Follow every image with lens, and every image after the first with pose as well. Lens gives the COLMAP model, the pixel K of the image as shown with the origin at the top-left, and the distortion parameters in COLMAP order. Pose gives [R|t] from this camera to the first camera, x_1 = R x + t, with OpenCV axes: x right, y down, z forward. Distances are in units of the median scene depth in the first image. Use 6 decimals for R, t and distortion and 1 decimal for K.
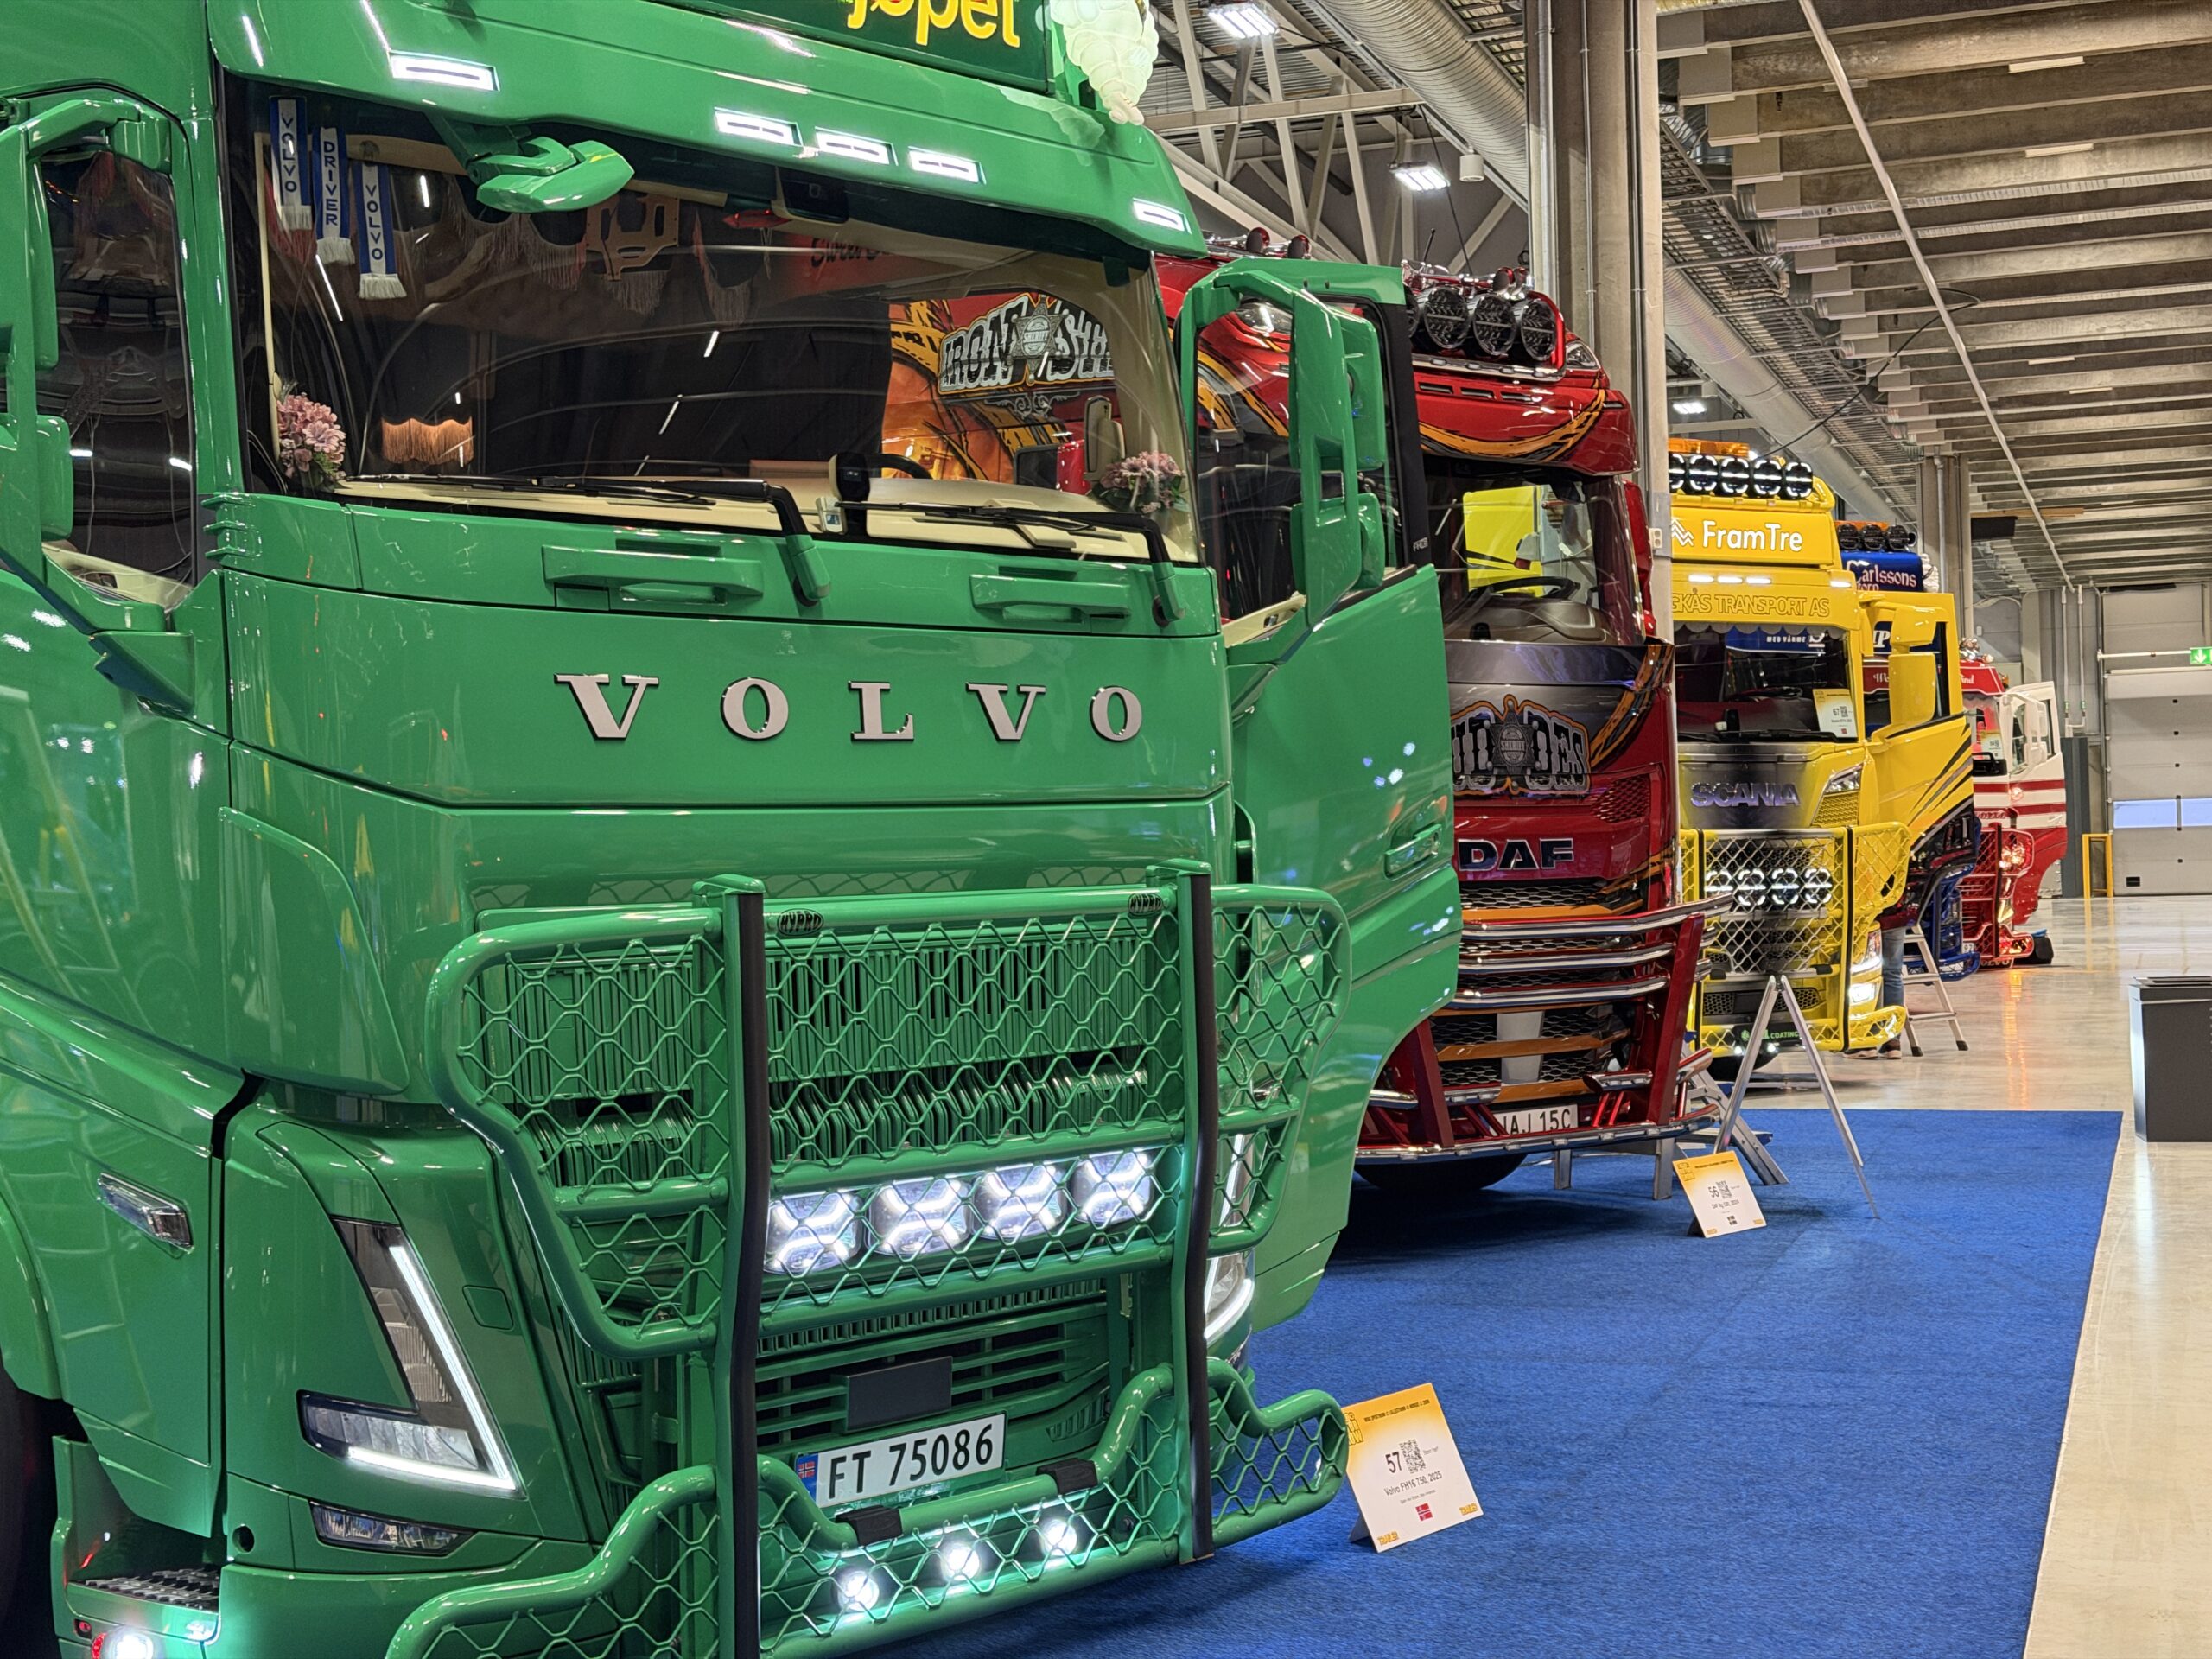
lens RADIAL K [[3092.2, 0, 1103.9], [0, 3092.2, 827.8], [0, 0, 1]] dist [0.214614, 0.000000]
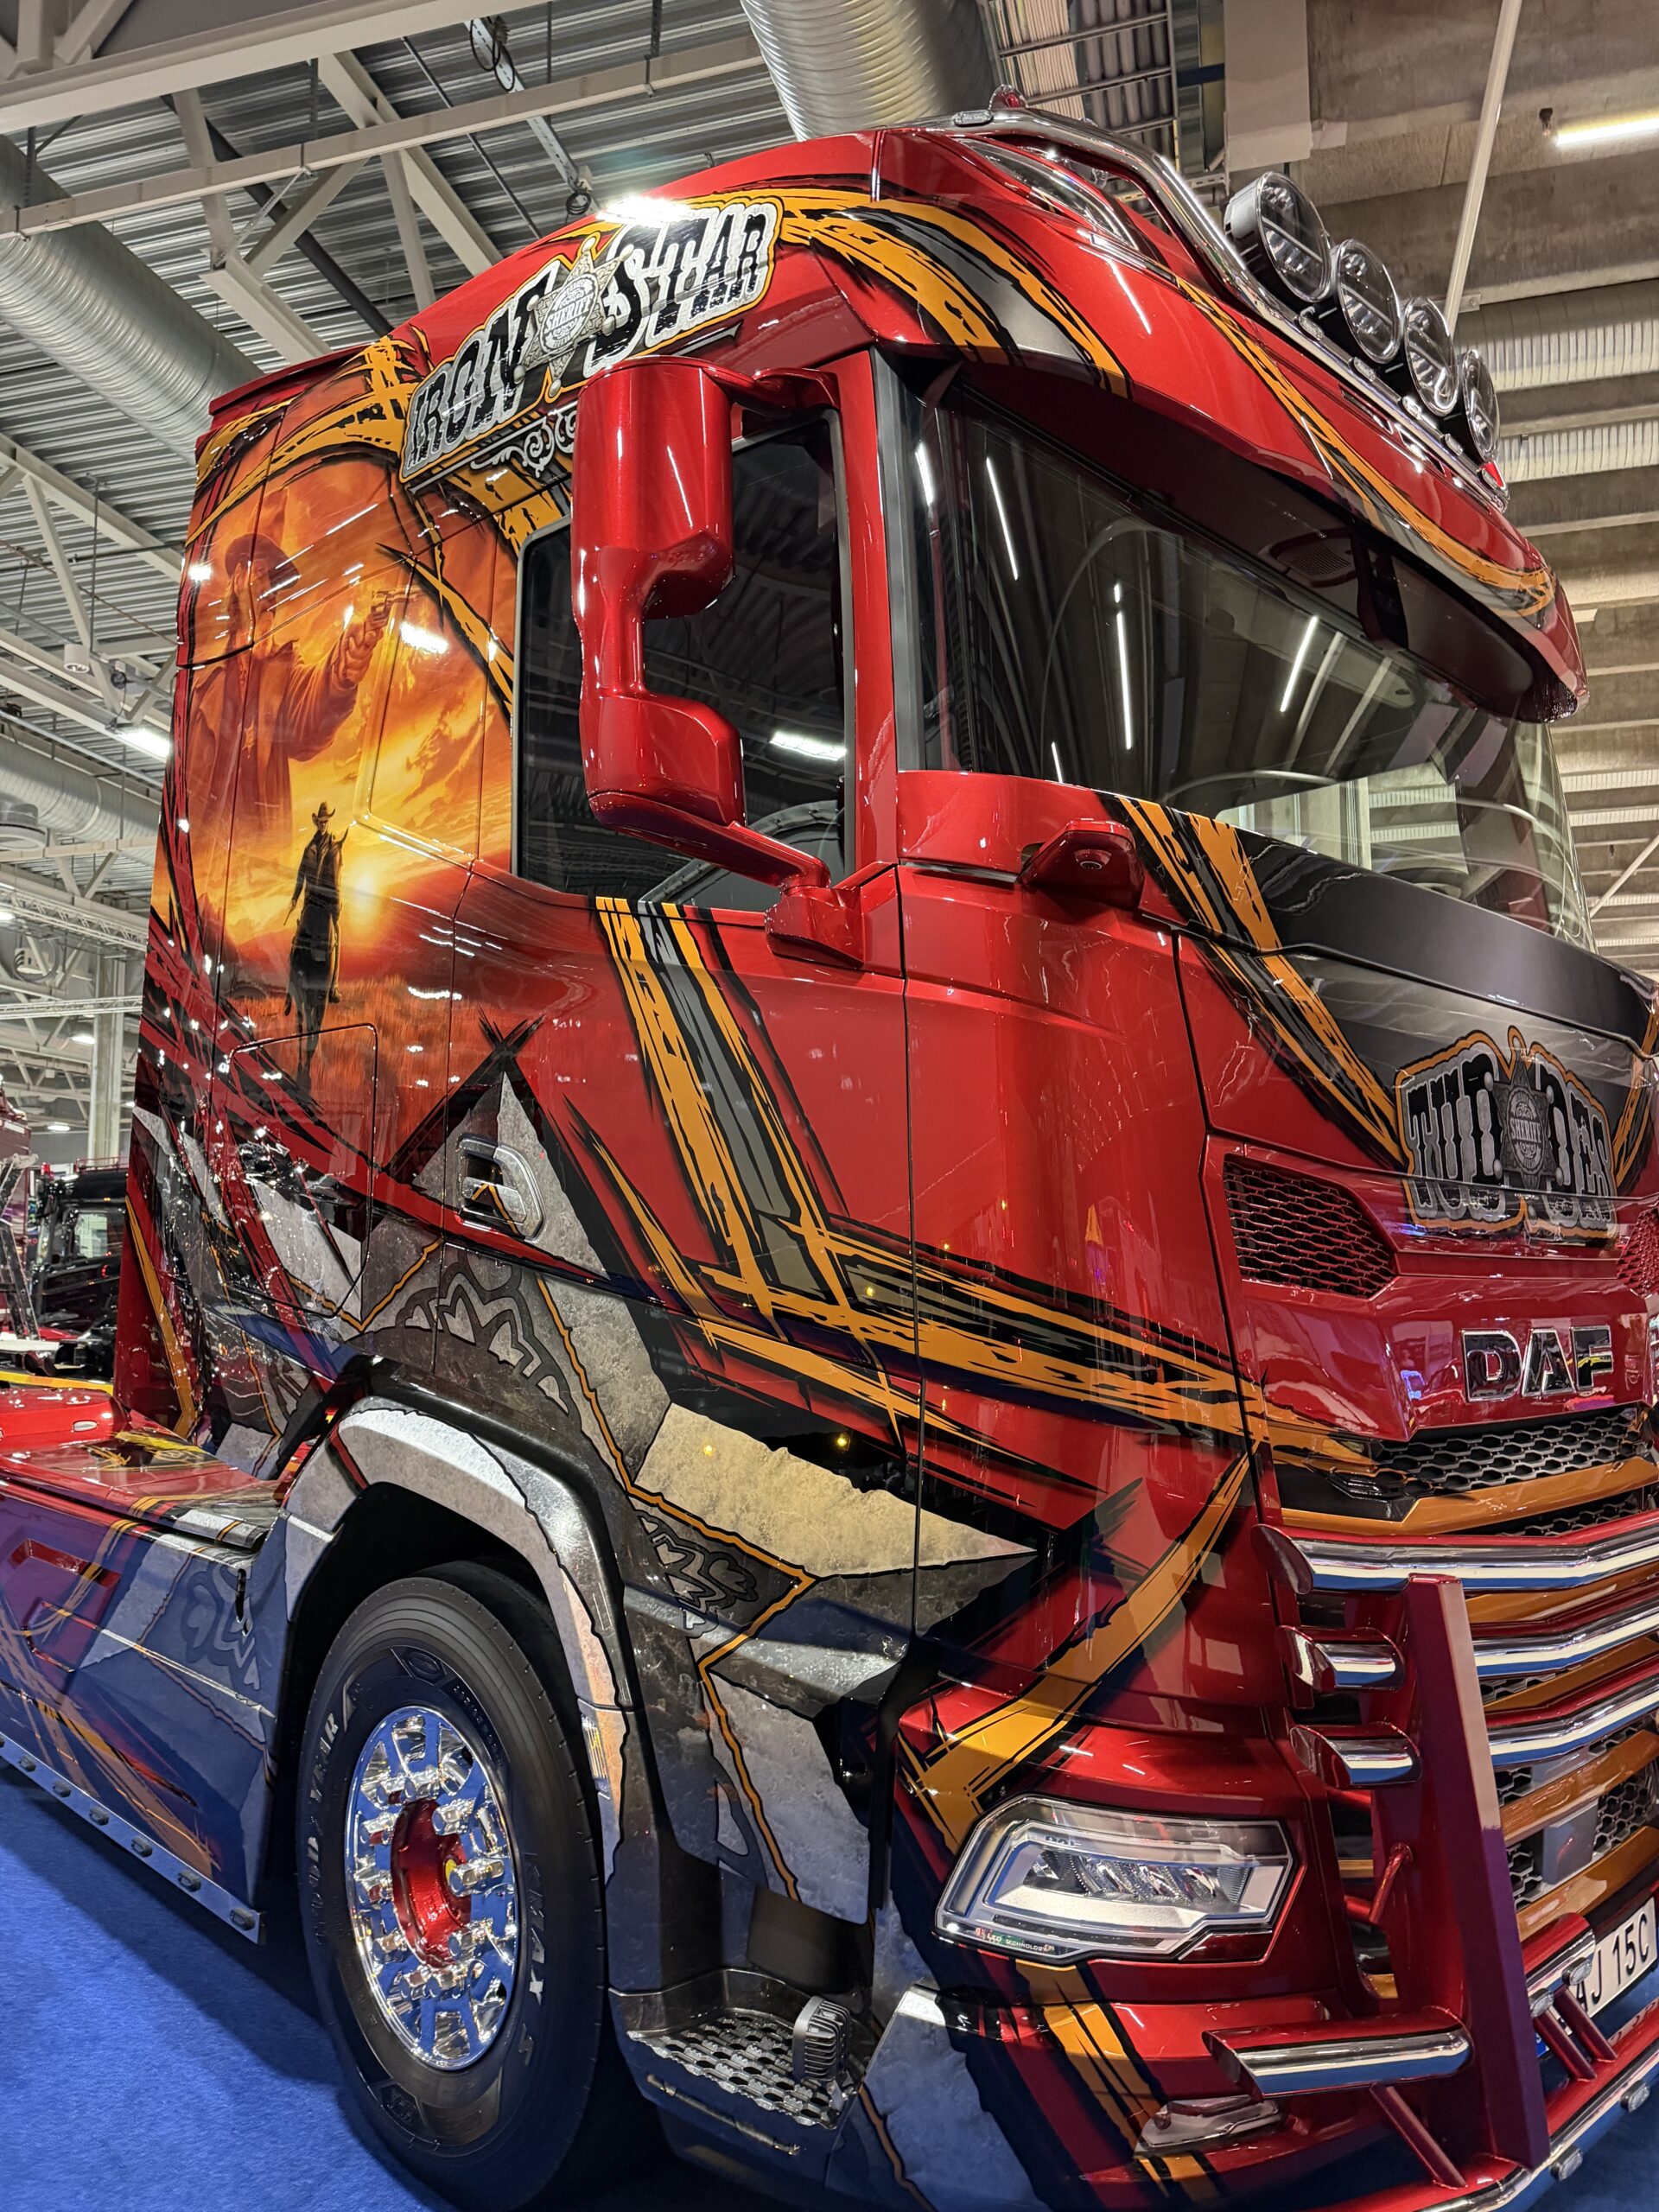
lens RADIAL K [[1567.2, 0, 828.7], [0, 1567.2, 1109.3], [0, 0, 1]] dist [-0.005264, -0.004125]
pose [[0.996695, 0.031237, 0.074994, 0.005442], [-0.022634, 0.993344, -0.112941, 0.000070], [-0.078023, 0.110870, 0.990768, 0.747889]]
